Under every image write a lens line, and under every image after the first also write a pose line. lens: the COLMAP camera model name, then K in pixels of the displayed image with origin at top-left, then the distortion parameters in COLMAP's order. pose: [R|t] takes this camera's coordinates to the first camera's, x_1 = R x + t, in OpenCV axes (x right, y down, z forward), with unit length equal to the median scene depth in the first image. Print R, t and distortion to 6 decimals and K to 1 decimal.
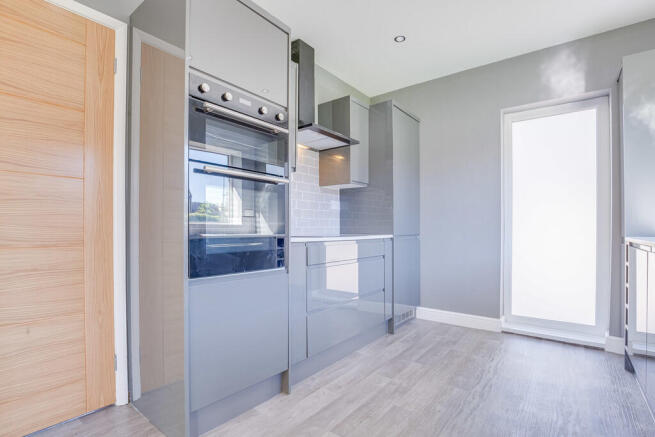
lens RADIAL K [[328.9, 0, 325.6], [0, 328.9, 229.5], [0, 0, 1]] dist [-0.005220, -0.000229]
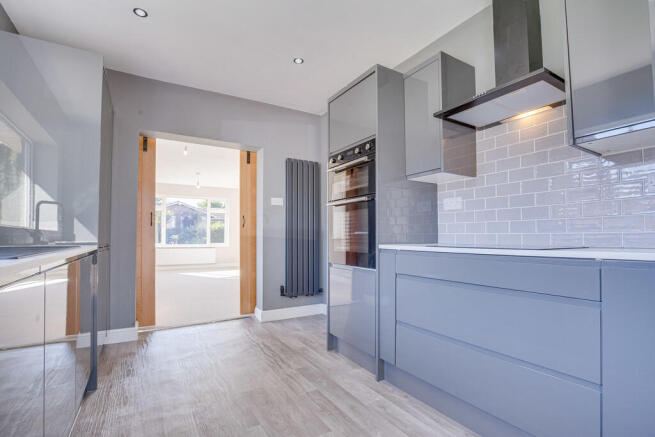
lens RADIAL K [[296.8, 0, 324.3], [0, 296.8, 226.4], [0, 0, 1]] dist [-0.055951, -0.000270]
pose [[-0.363301, -0.028759, -0.931228, 0.353134], [-0.004775, 0.999568, -0.029006, -0.003250], [0.931660, -0.006091, -0.363281, 0.460087]]
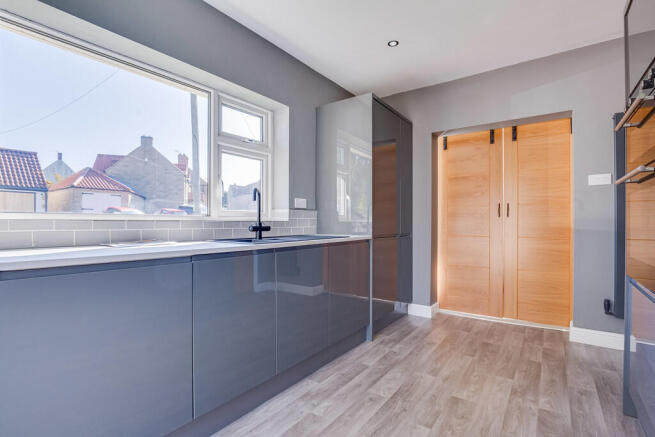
lens RADIAL K [[315.1, 0, 327.6], [0, 315.1, 223.2], [0, 0, 1]] dist [-0.004595, 0.000060]
pose [[-0.999777, -0.000816, -0.021109, 0.073727], [-0.000714, 0.999988, -0.004824, -0.006334], [0.021113, -0.004808, -0.999766, 0.758855]]
